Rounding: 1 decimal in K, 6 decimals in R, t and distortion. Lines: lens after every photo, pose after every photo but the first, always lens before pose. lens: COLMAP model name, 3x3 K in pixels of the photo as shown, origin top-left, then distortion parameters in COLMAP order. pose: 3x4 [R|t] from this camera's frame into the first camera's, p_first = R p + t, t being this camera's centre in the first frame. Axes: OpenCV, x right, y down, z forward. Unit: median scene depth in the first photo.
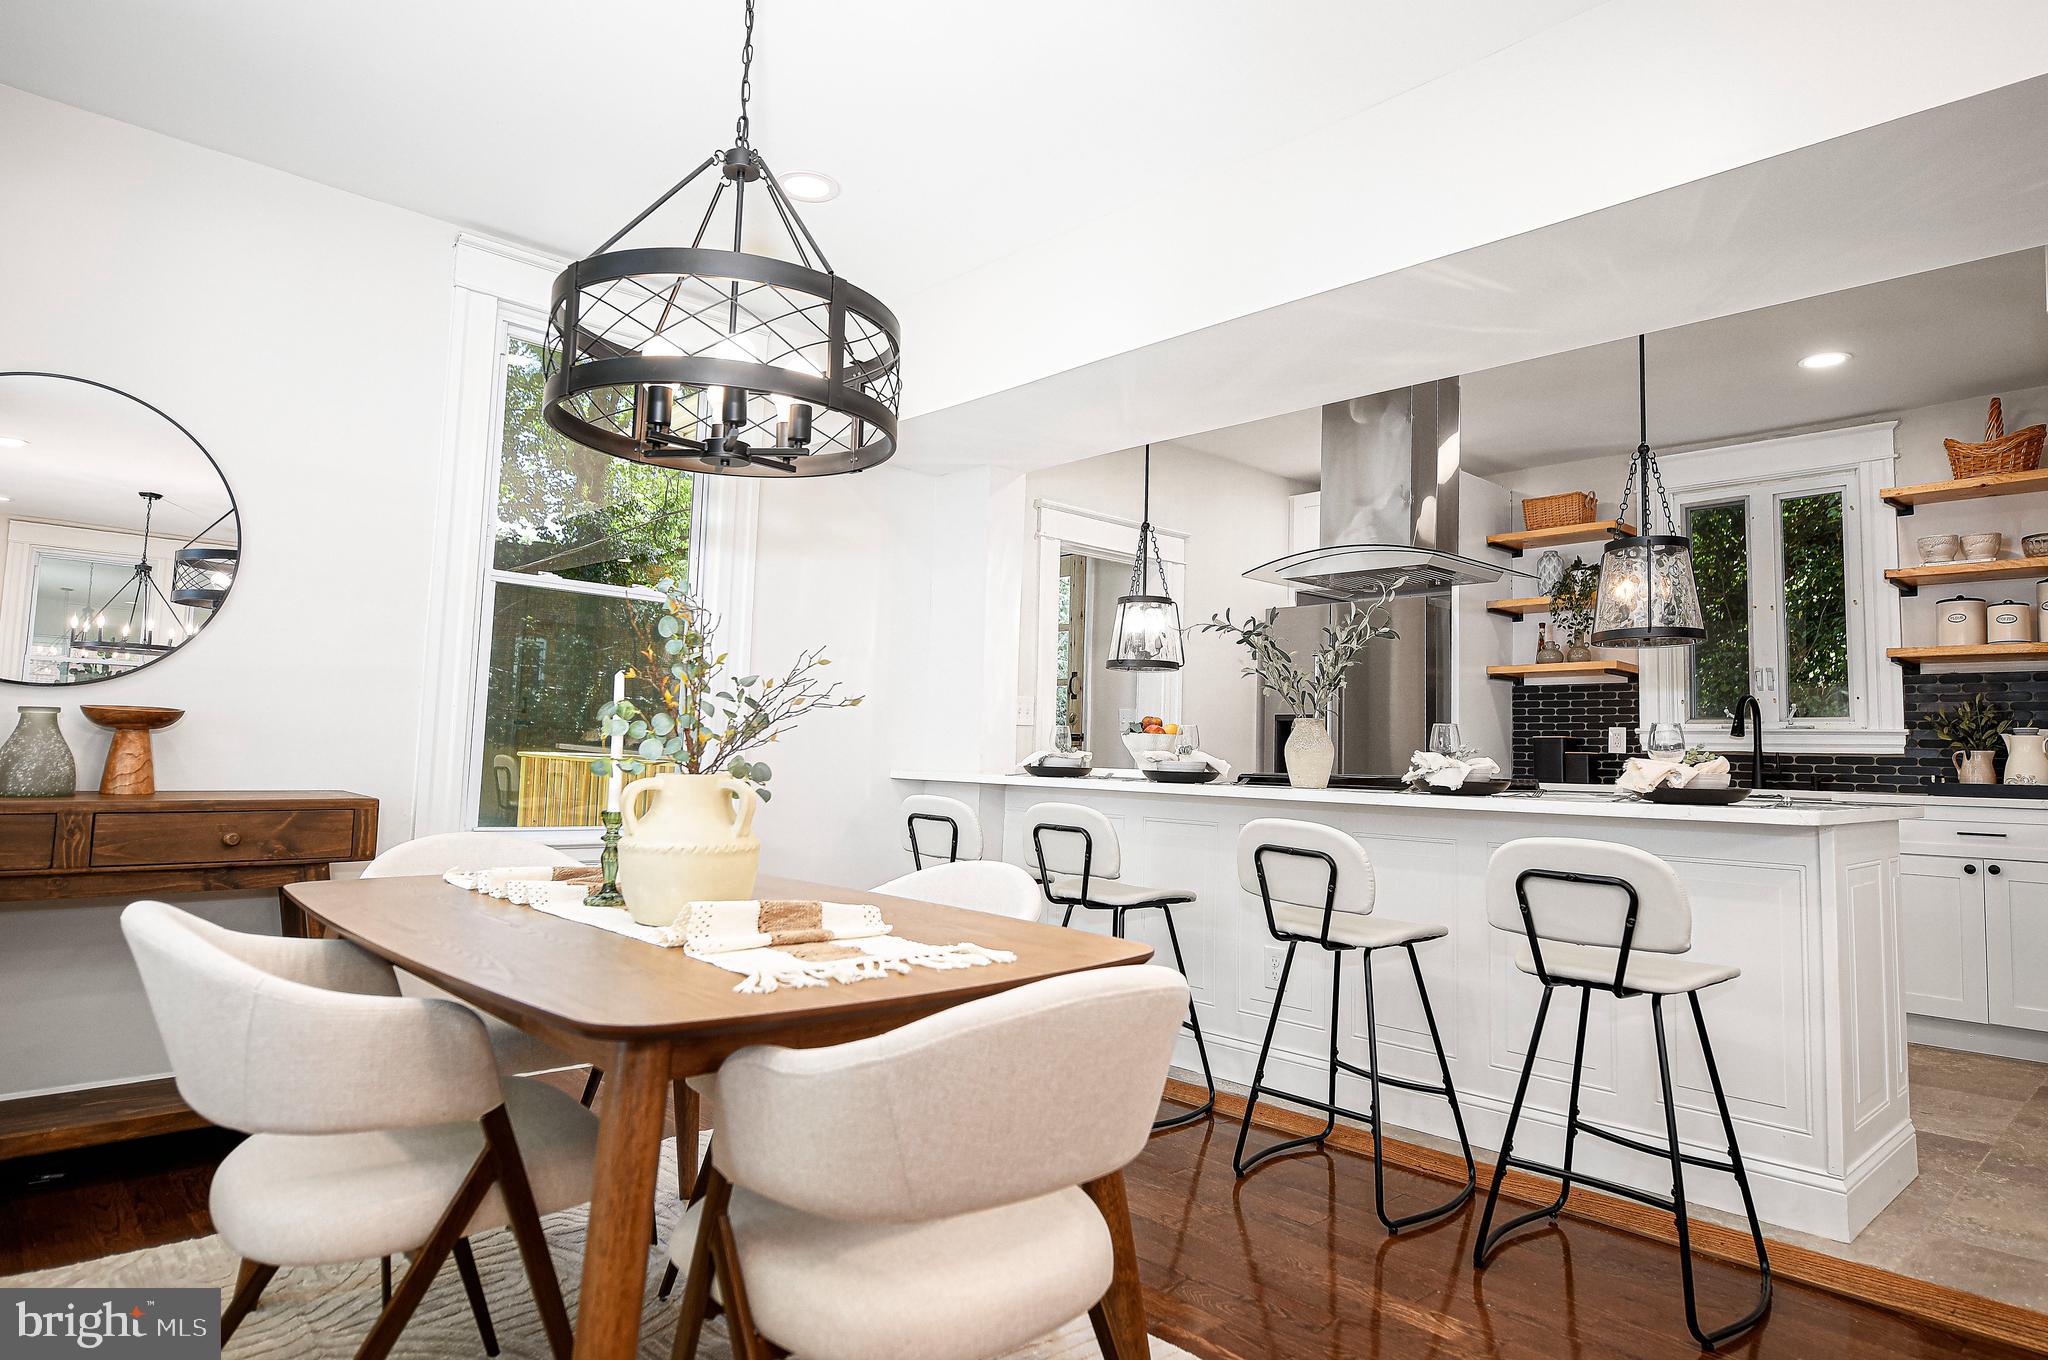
lens RADIAL K [[1199.1, 0, 1039.9], [0, 1199.1, 666.5], [0, 0, 1]] dist [-0.013888, 0.000964]
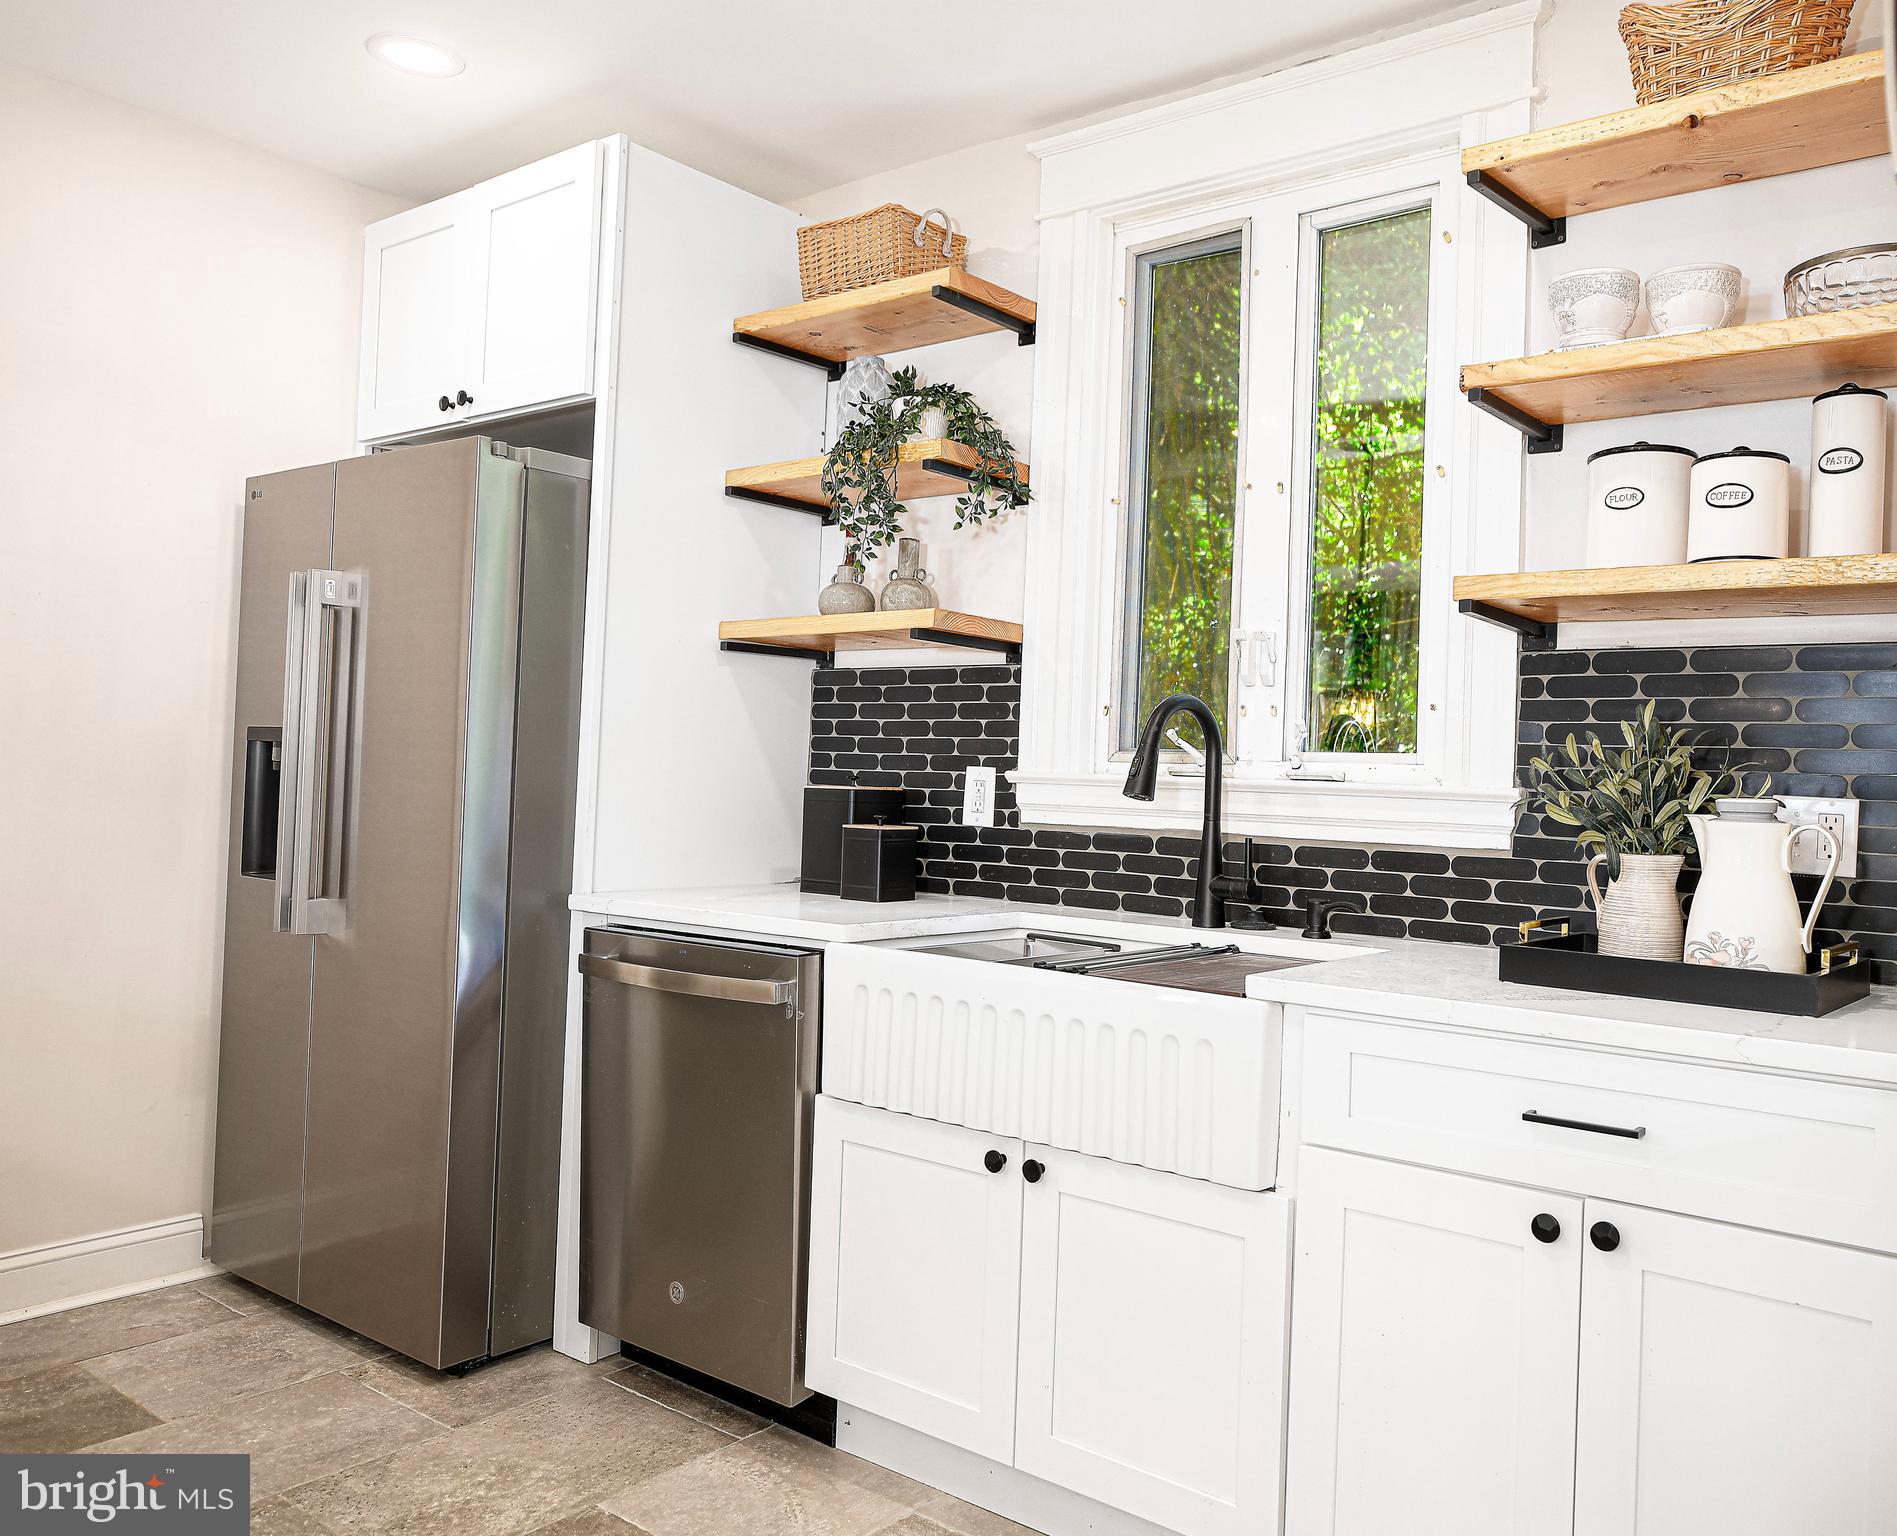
lens RADIAL K [[1502.0, 0, 1090.9], [0, 1502.0, 765.4], [0, 0, 1]] dist [-0.003385, -0.004590]
pose [[0.986177, 0.009559, 0.165420, 0.523487], [-0.021377, 0.997331, 0.069814, 0.013714], [-0.164311, -0.072385, 0.983749, 0.551816]]
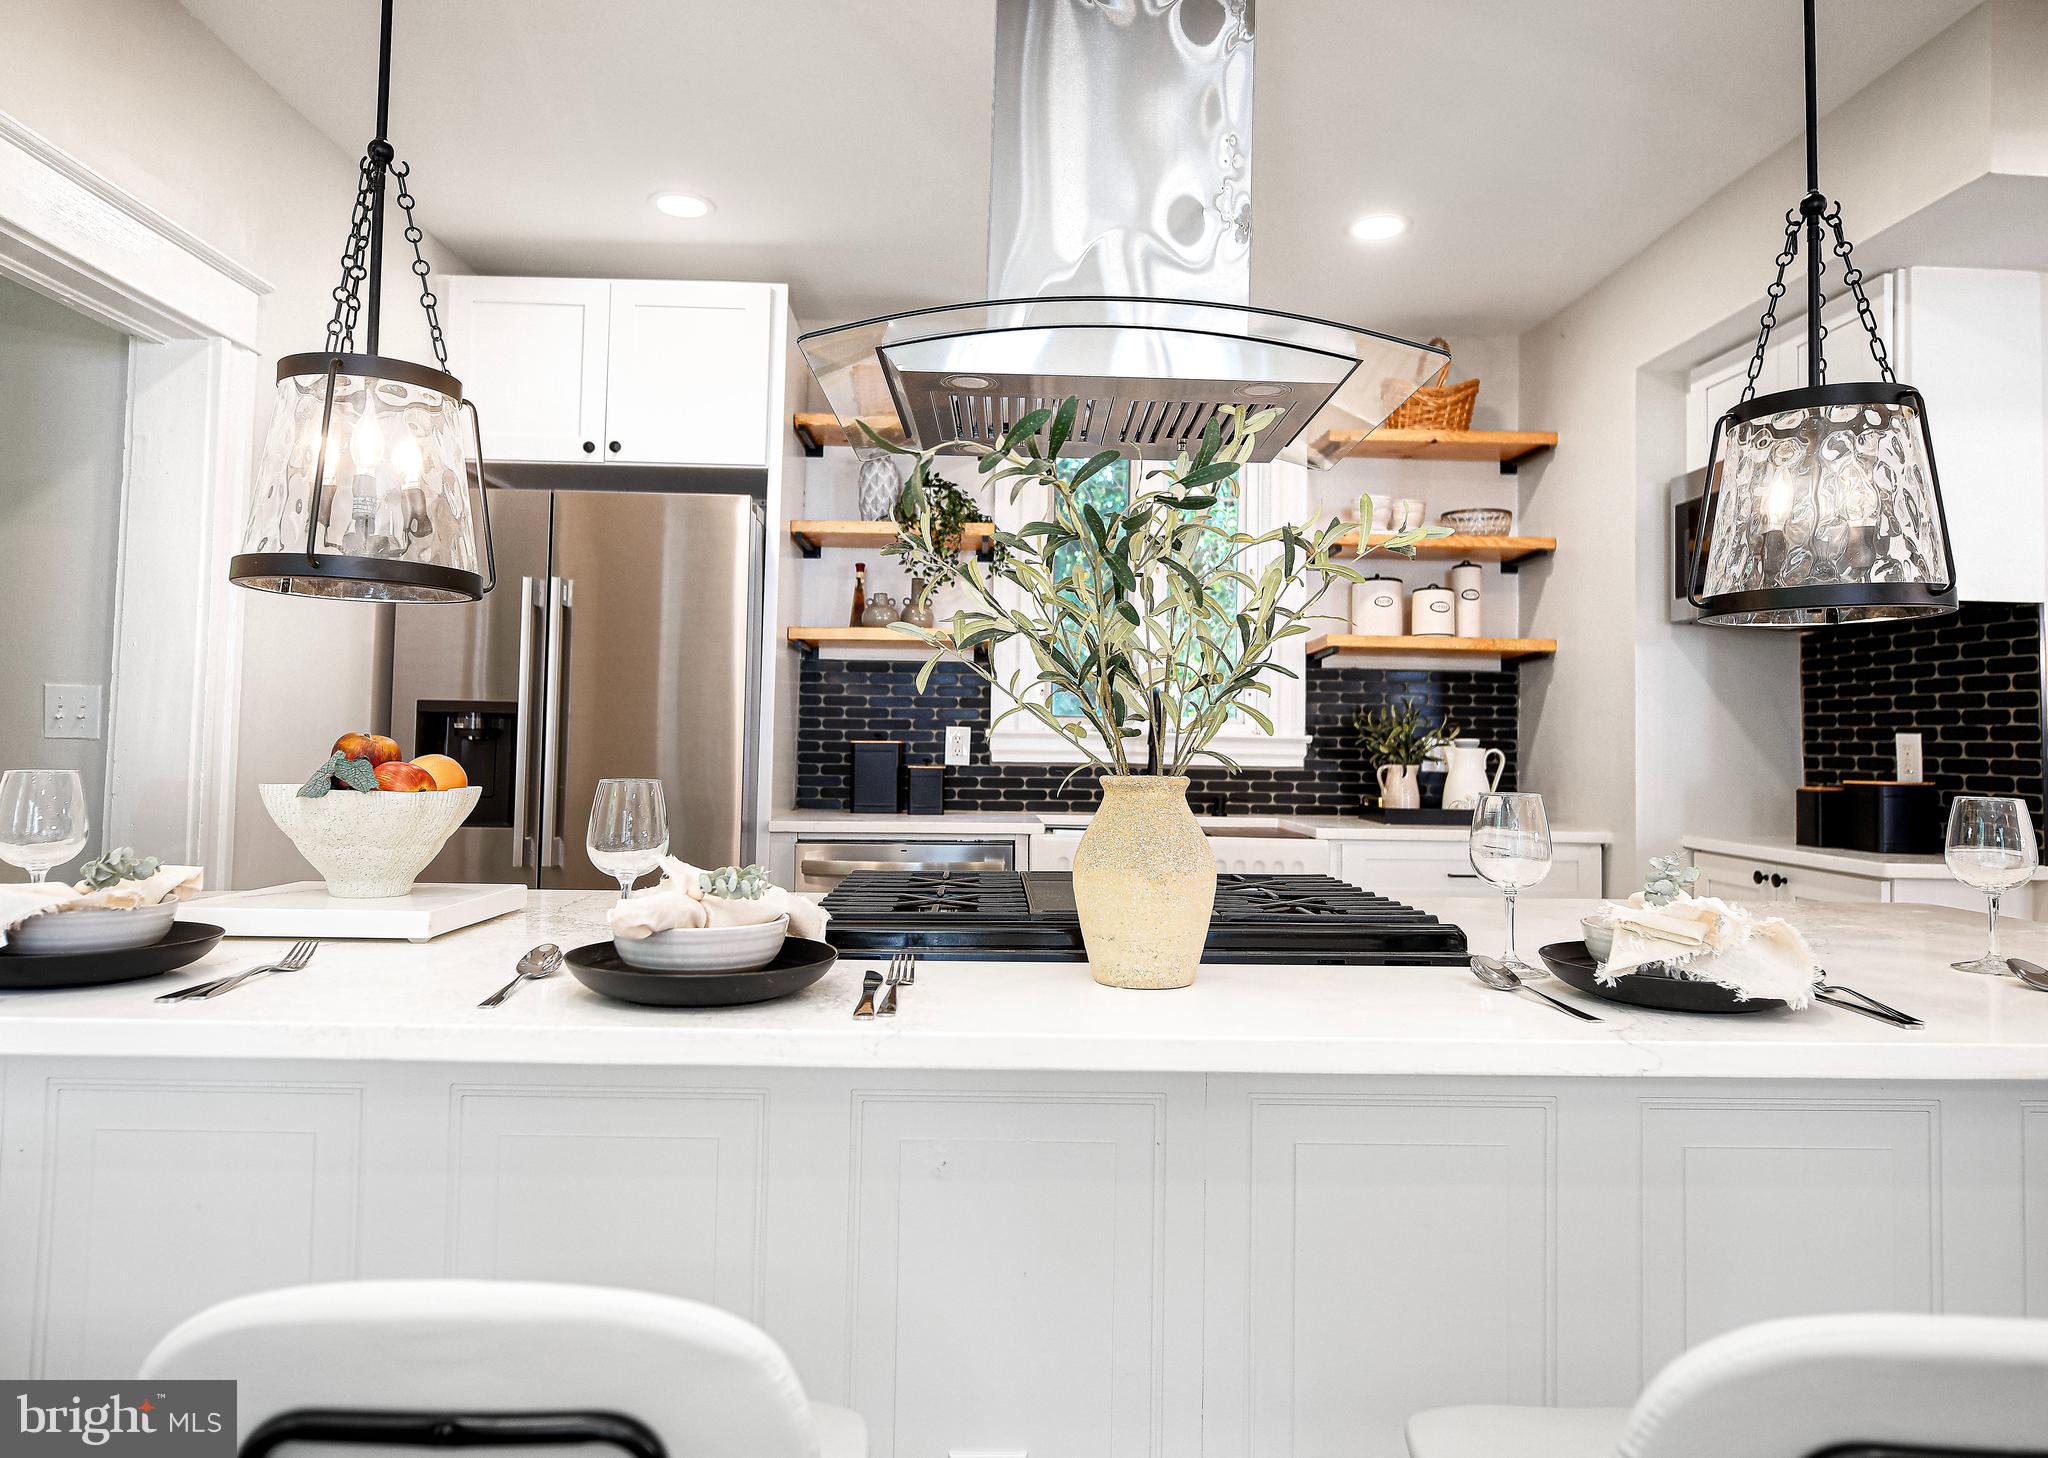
lens RADIAL K [[1294.1, 0, 1027.9], [0, 1294.1, 699.2], [0, 0, 1]] dist [0.004447, 0.001546]
pose [[0.661565, 0.011989, 0.749792, -0.052580], [-0.057269, 0.997760, 0.034575, 0.008948], [-0.747698, -0.065814, 0.660770, 0.587065]]
